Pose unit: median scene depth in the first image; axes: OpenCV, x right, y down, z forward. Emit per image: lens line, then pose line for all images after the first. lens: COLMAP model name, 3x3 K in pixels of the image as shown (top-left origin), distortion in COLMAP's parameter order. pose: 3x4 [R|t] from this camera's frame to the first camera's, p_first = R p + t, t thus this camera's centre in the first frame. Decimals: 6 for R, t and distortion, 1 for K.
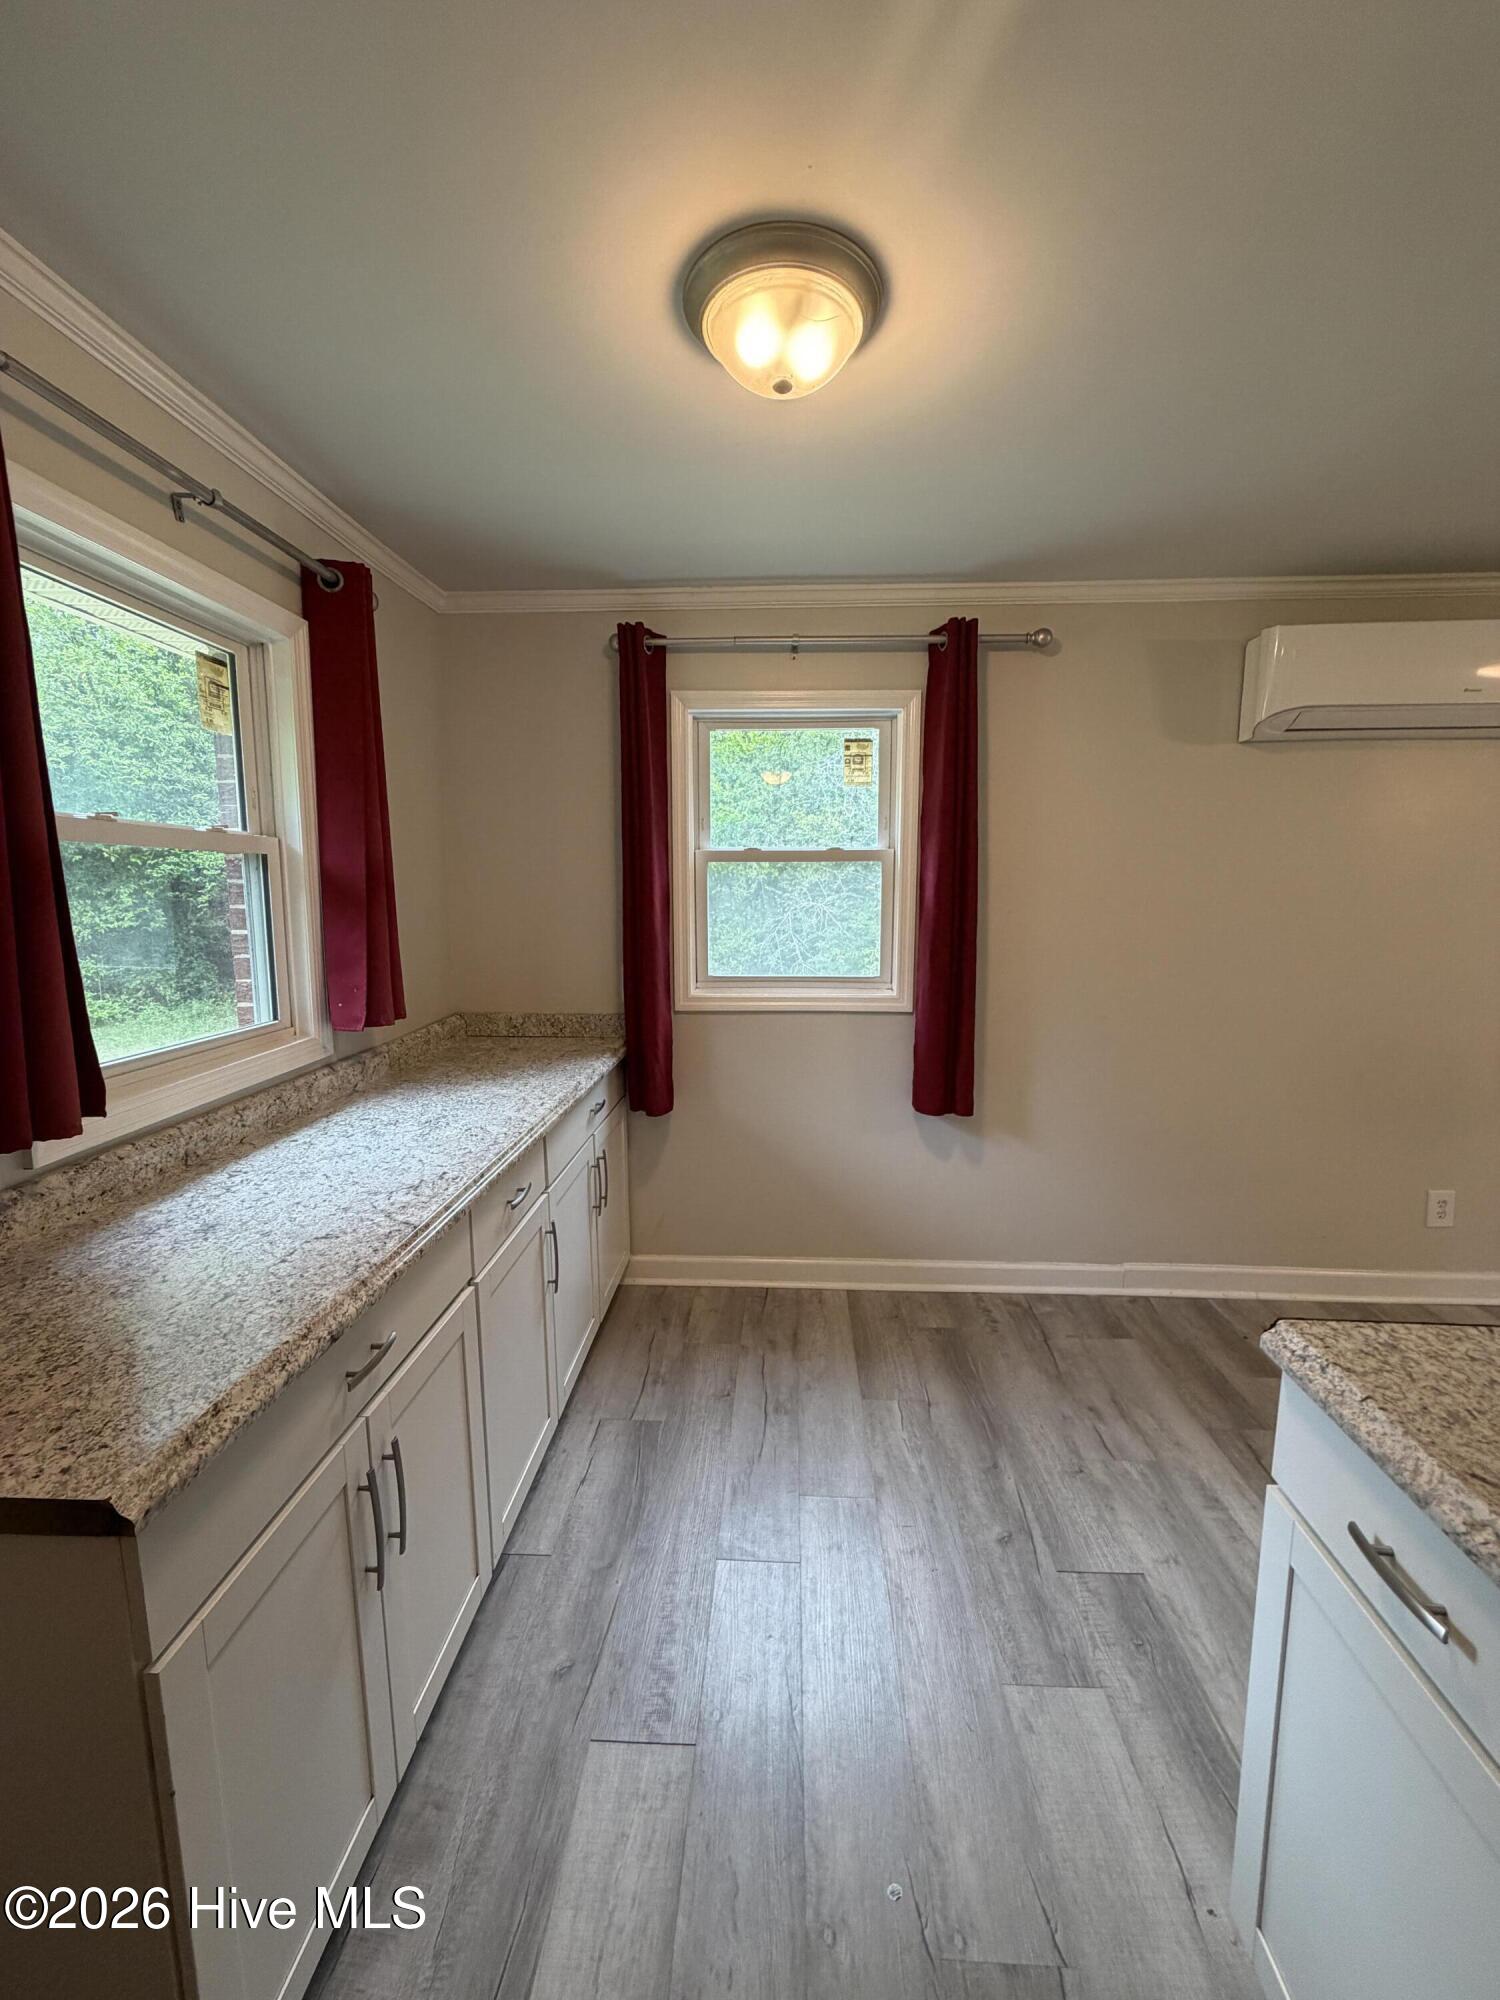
lens RADIAL K [[803.2, 0, 746.4], [0, 803.2, 992.5], [0, 0, 1]] dist [0.005545, -0.000179]
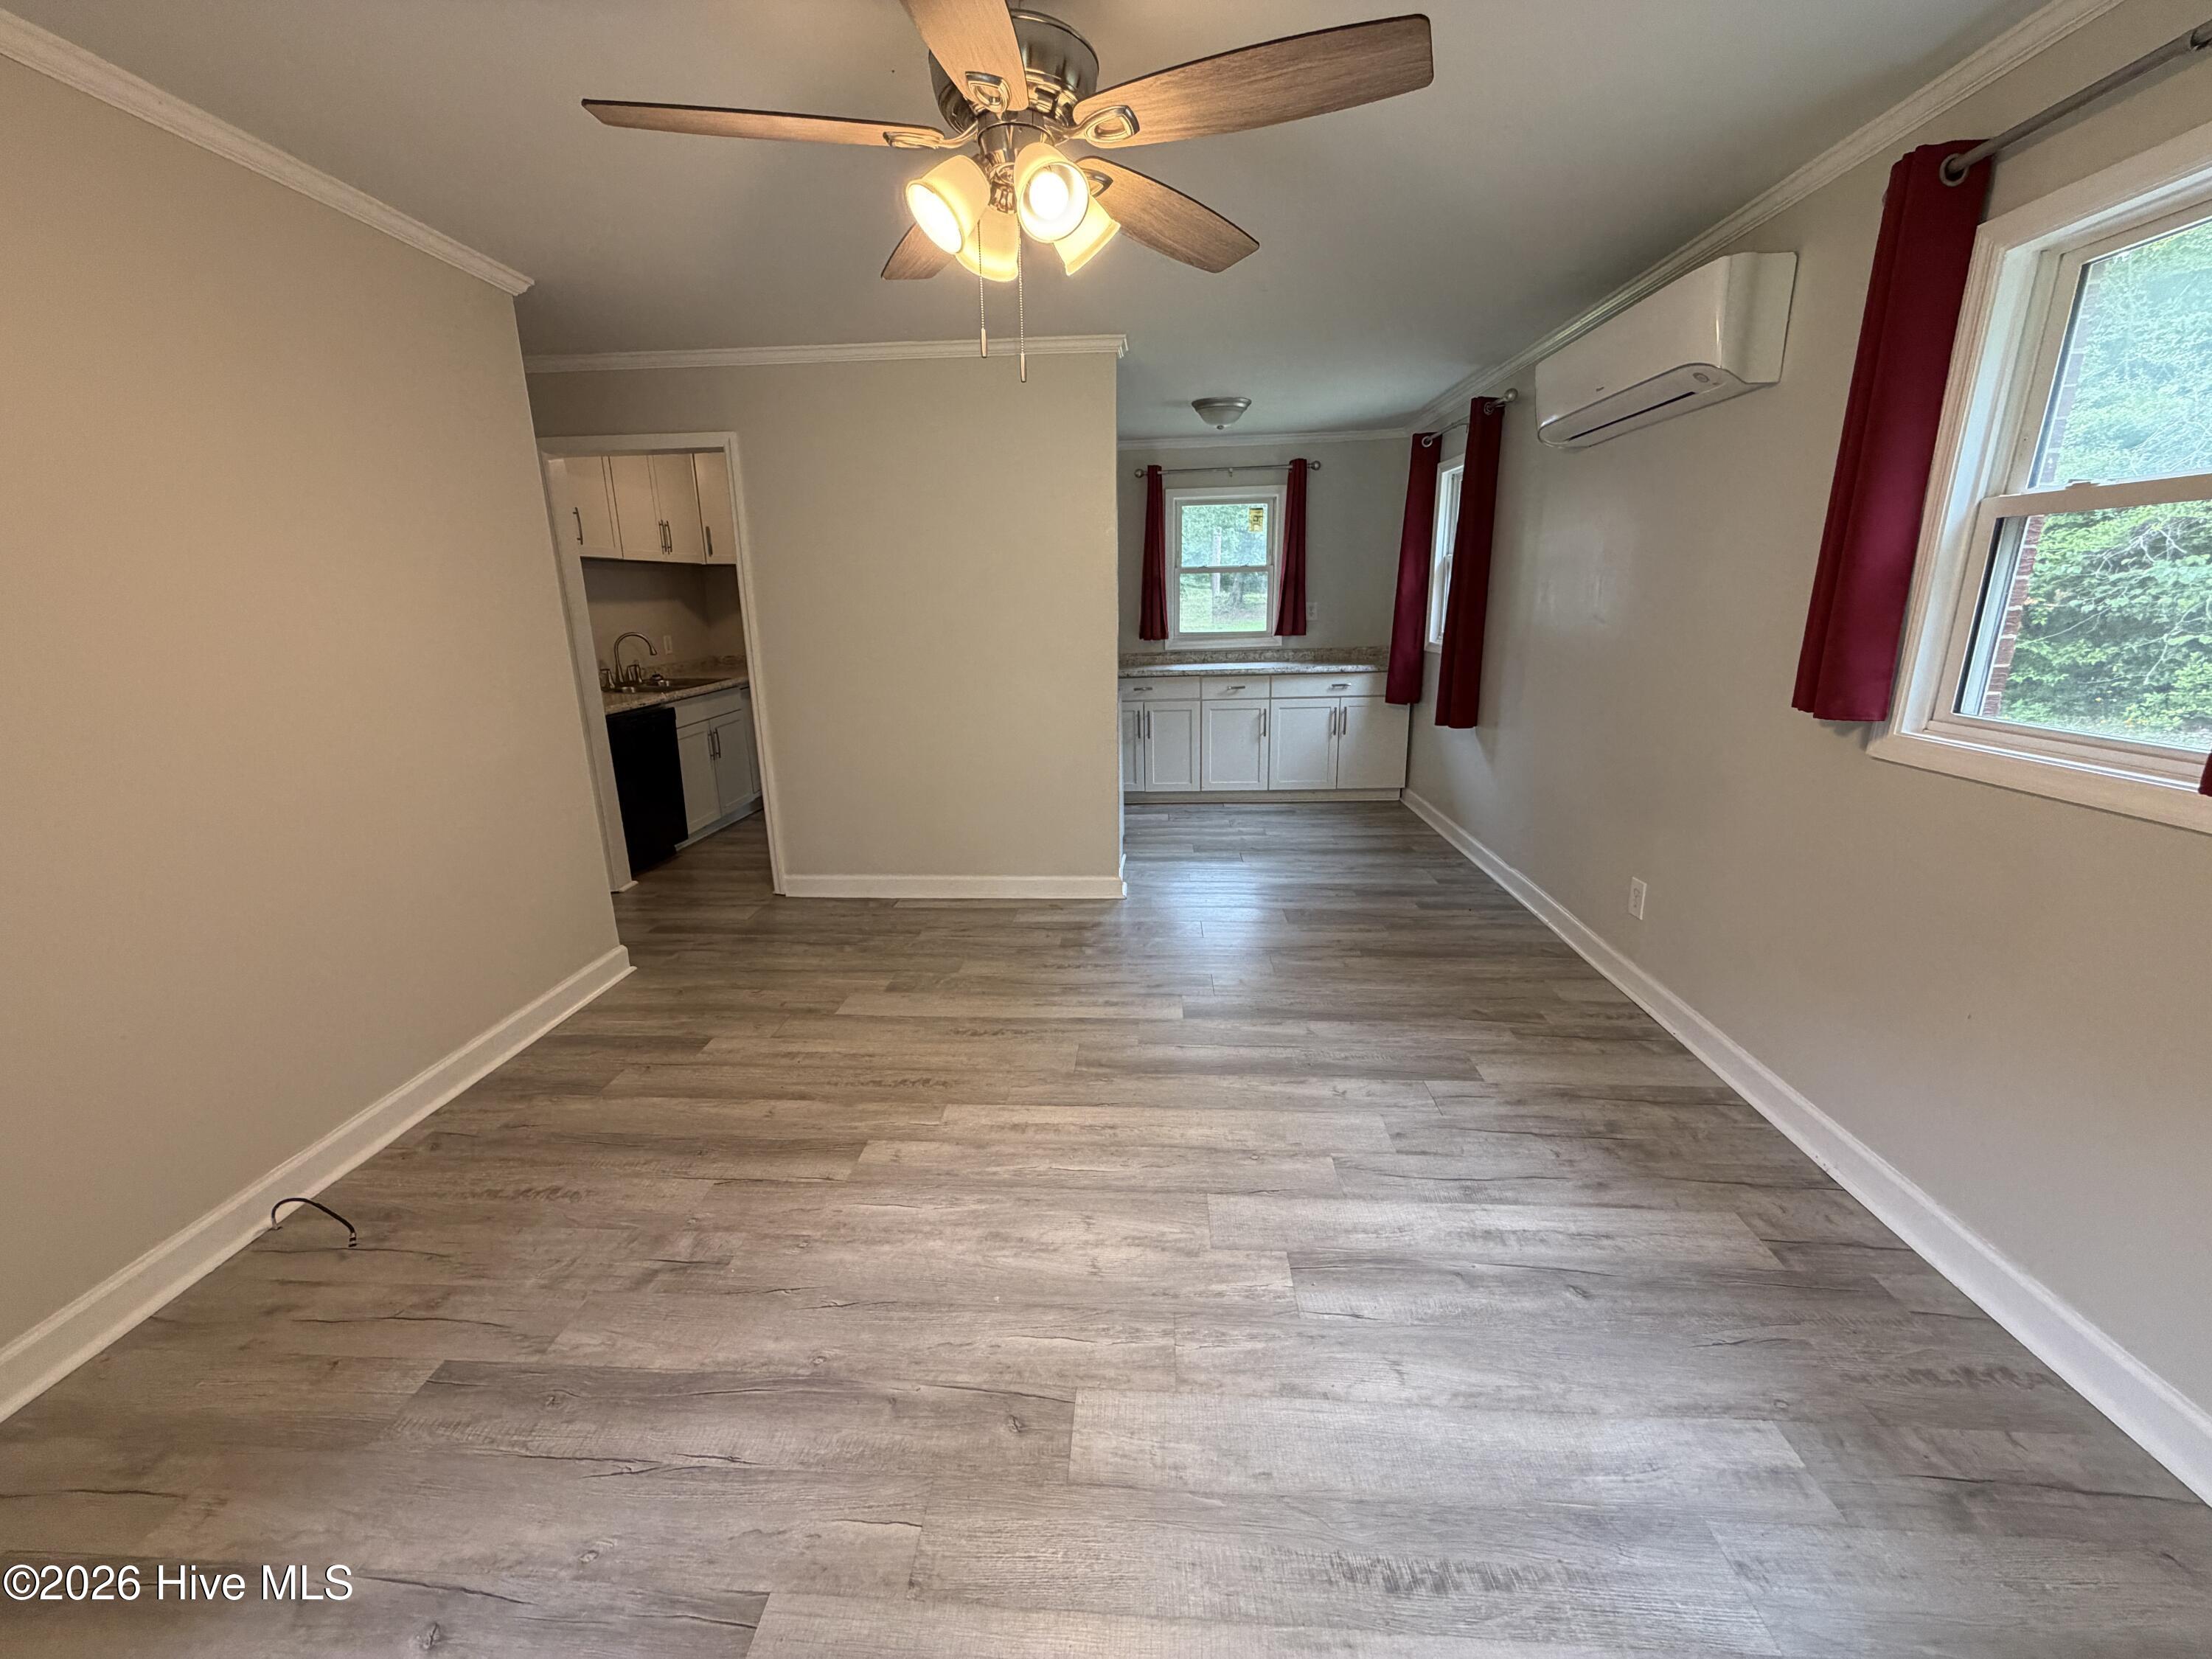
lens RADIAL K [[888.3, 0, 1090.3], [0, 888.3, 838.4], [0, 0, 1]] dist [0.005545, -0.000179]
pose [[-0.021686, 0.263039, -0.964541, 3.447201], [-0.103264, 0.959019, 0.263855, -0.037621], [0.994418, 0.105325, 0.006365, 0.545926]]
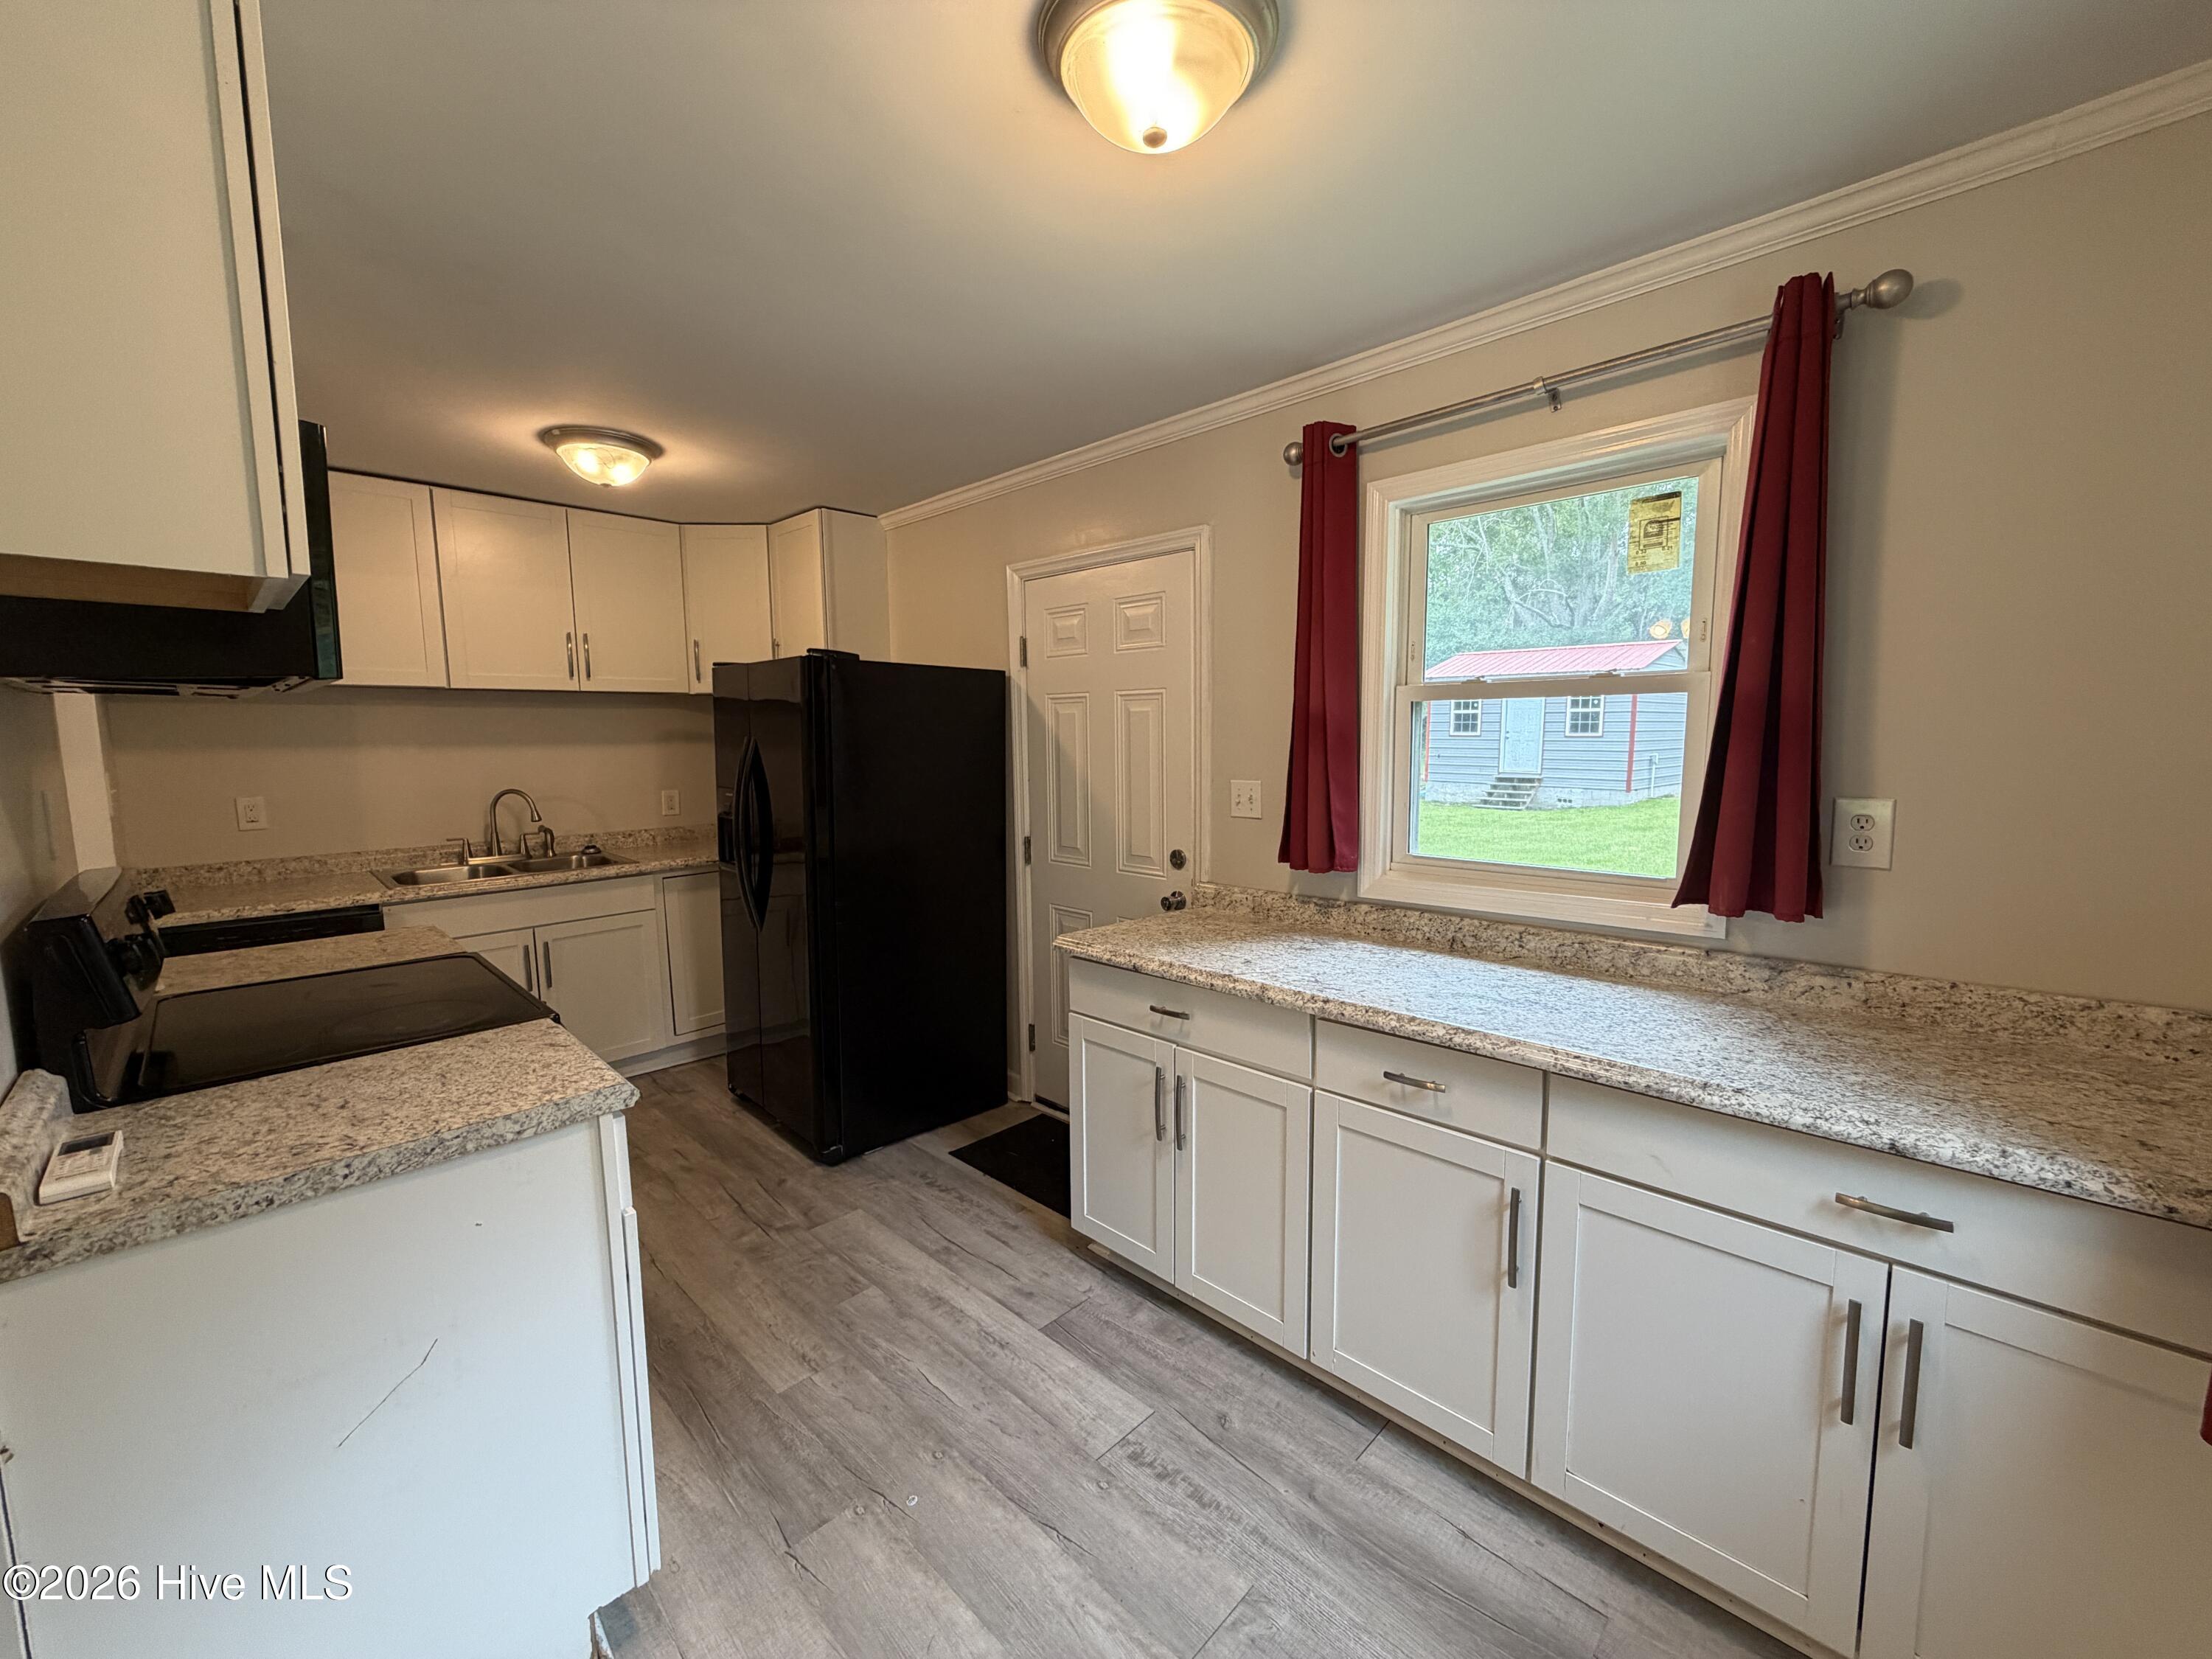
lens RADIAL K [[888.3, 0, 1103.5], [0, 888.3, 827.8], [0, 0, 1]] dist [0.005545, -0.000179]
pose [[-0.660196, 0.088567, -0.745853, 0.717083], [-0.083686, 0.978167, 0.190228, -0.196064], [0.746417, 0.188005, -0.638370, 1.453124]]
